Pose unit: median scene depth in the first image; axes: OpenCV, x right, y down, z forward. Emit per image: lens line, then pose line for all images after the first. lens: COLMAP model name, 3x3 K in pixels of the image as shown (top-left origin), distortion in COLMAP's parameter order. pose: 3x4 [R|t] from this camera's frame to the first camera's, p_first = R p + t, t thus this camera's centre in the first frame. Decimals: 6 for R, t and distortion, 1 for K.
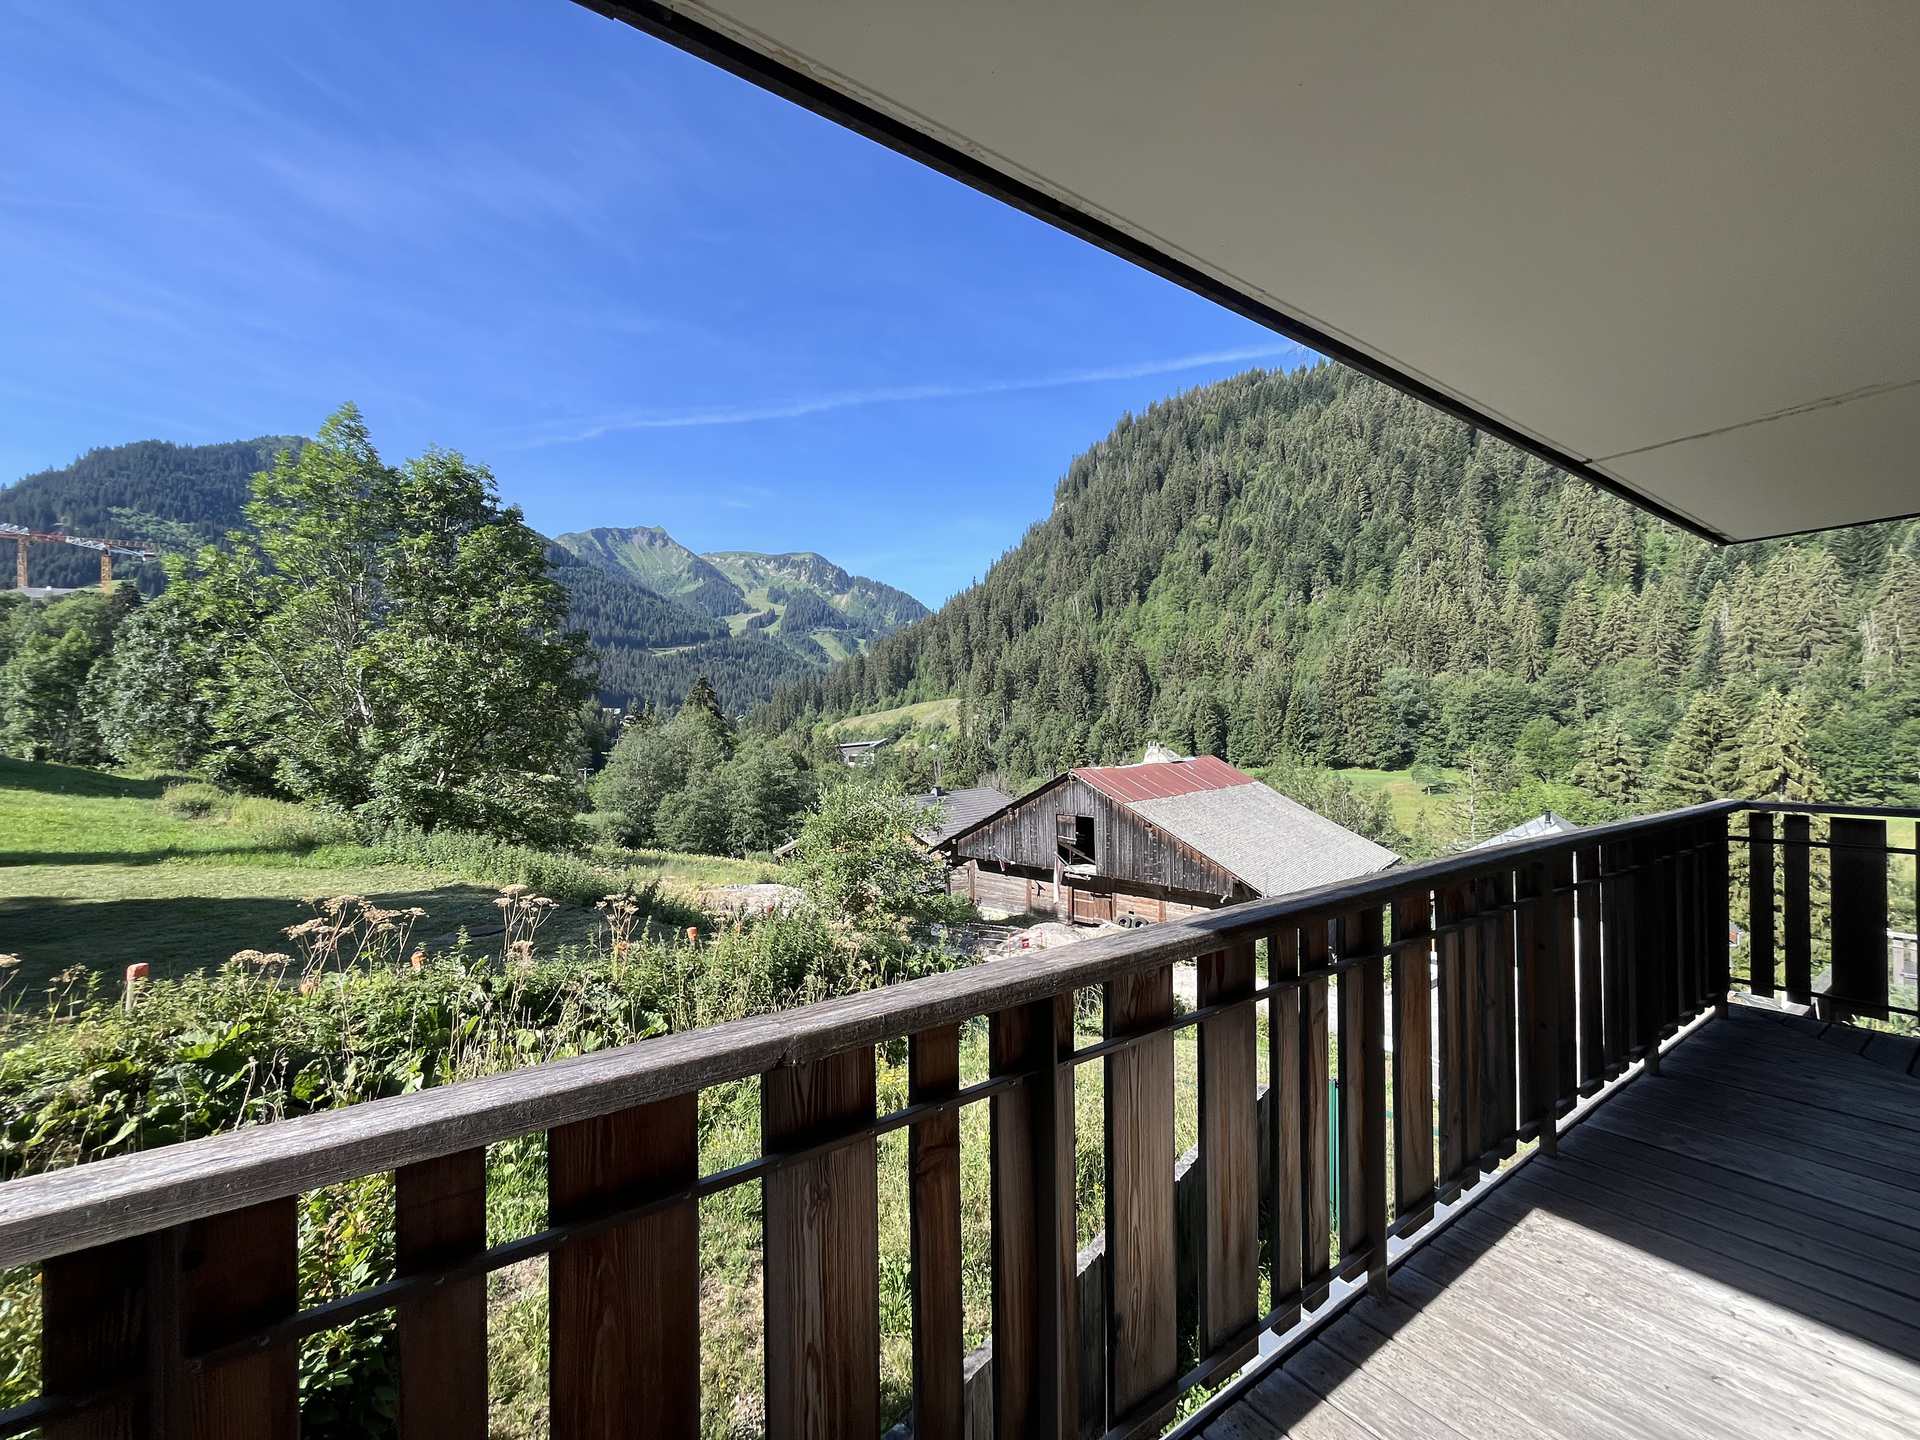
lens RADIAL K [[768.9, 0, 952.8], [0, 768.9, 728.2], [0, 0, 1]] dist [-0.000781, 0.000040]
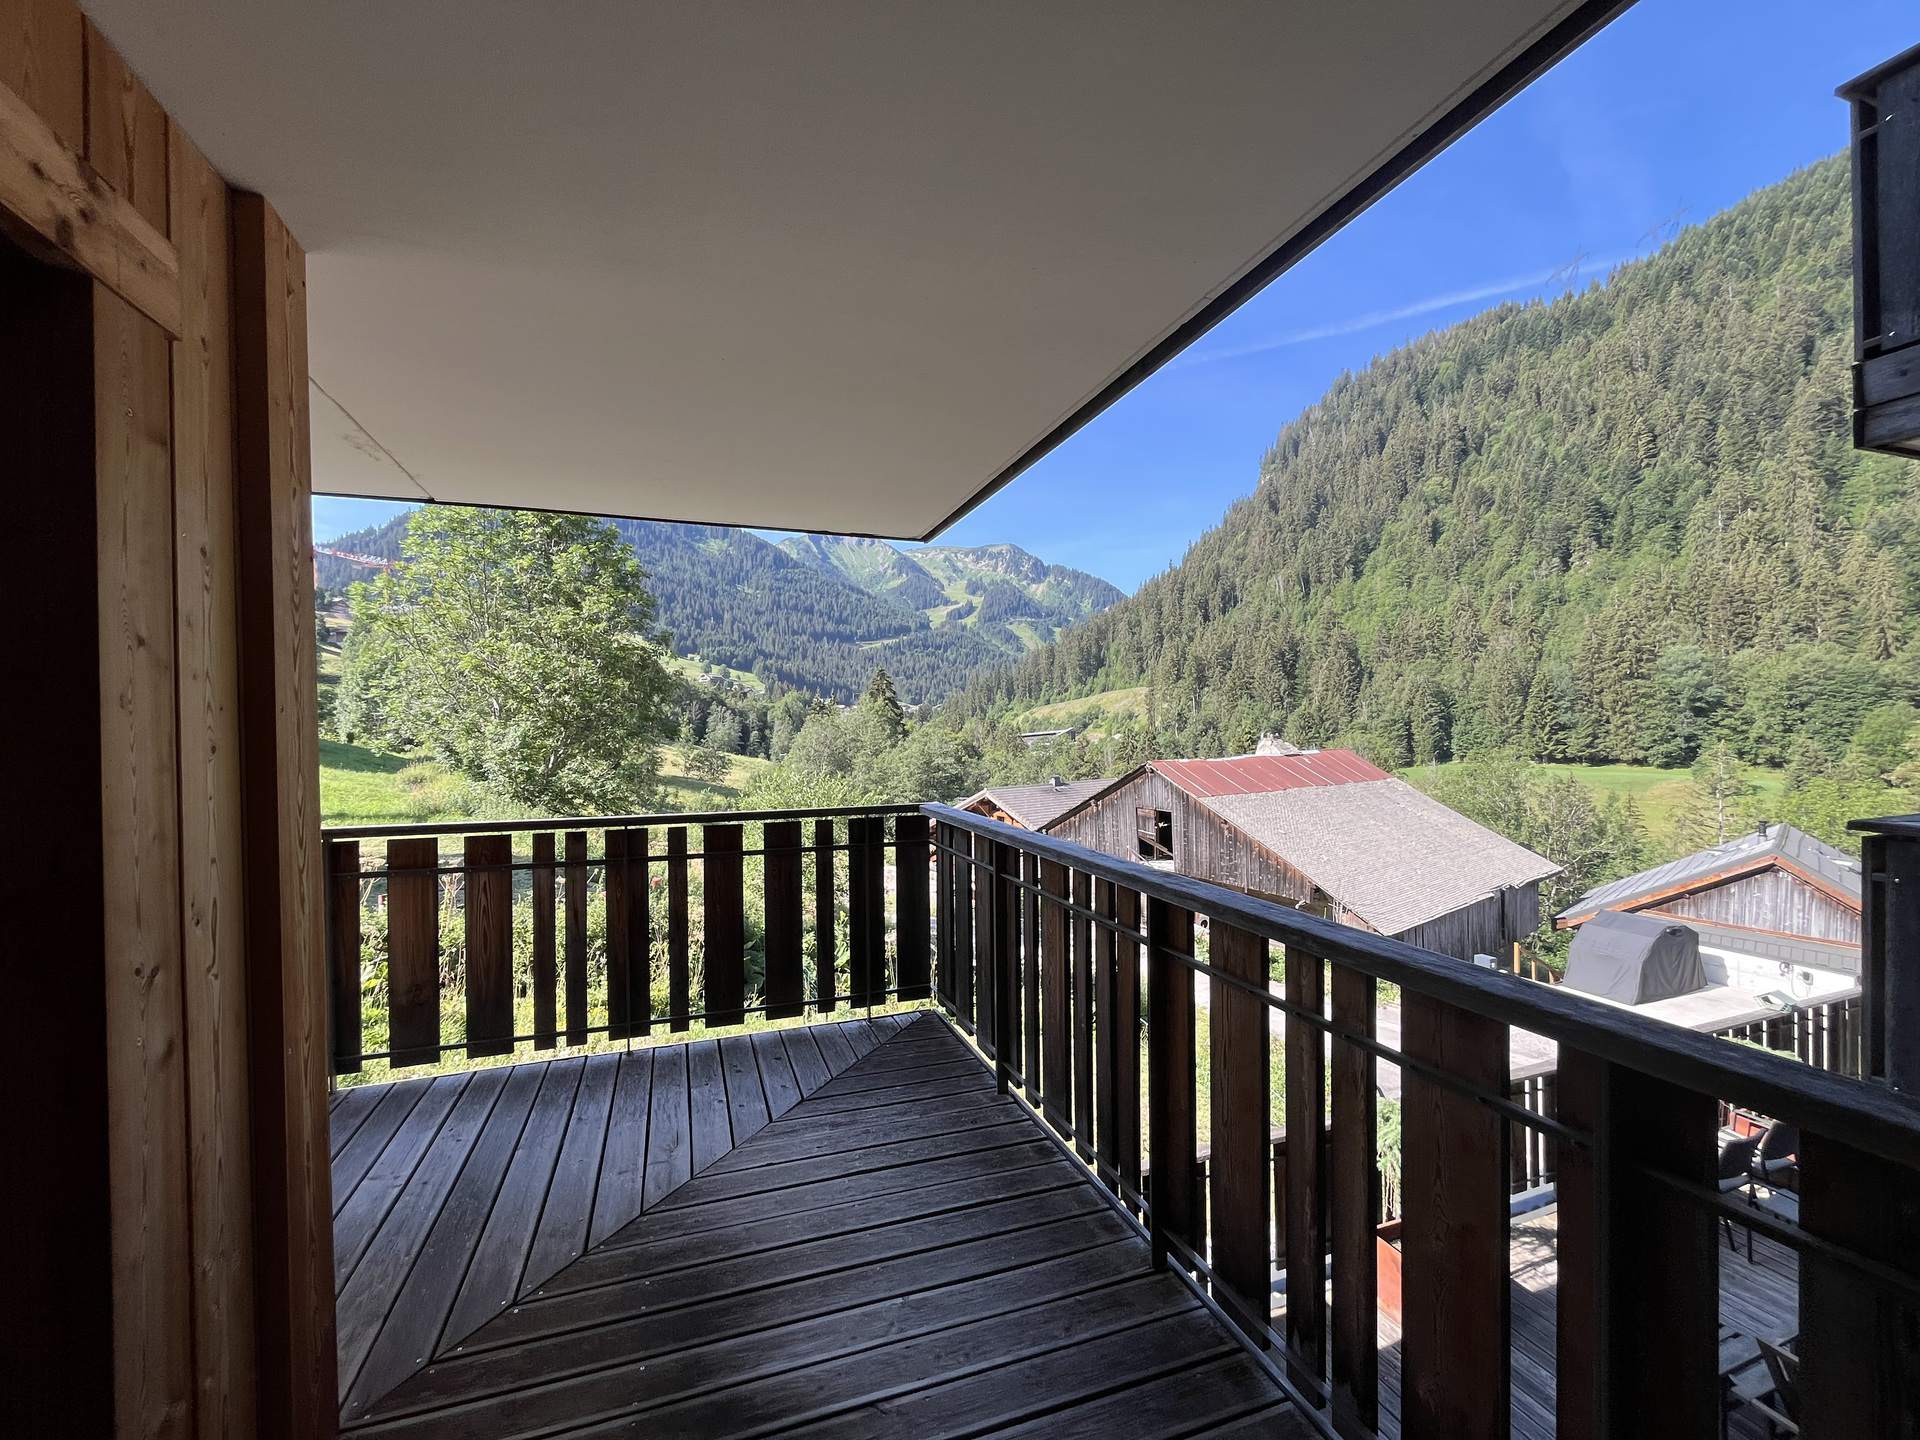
lens RADIAL K [[768.9, 0, 956.4], [0, 768.9, 724.7], [0, 0, 1]] dist [-0.000781, 0.000040]
pose [[0.968556, 0.002873, -0.248780, 0.158586], [-0.000377, 0.999949, 0.010082, -0.001865], [0.248797, -0.009671, 0.968507, 0.006406]]
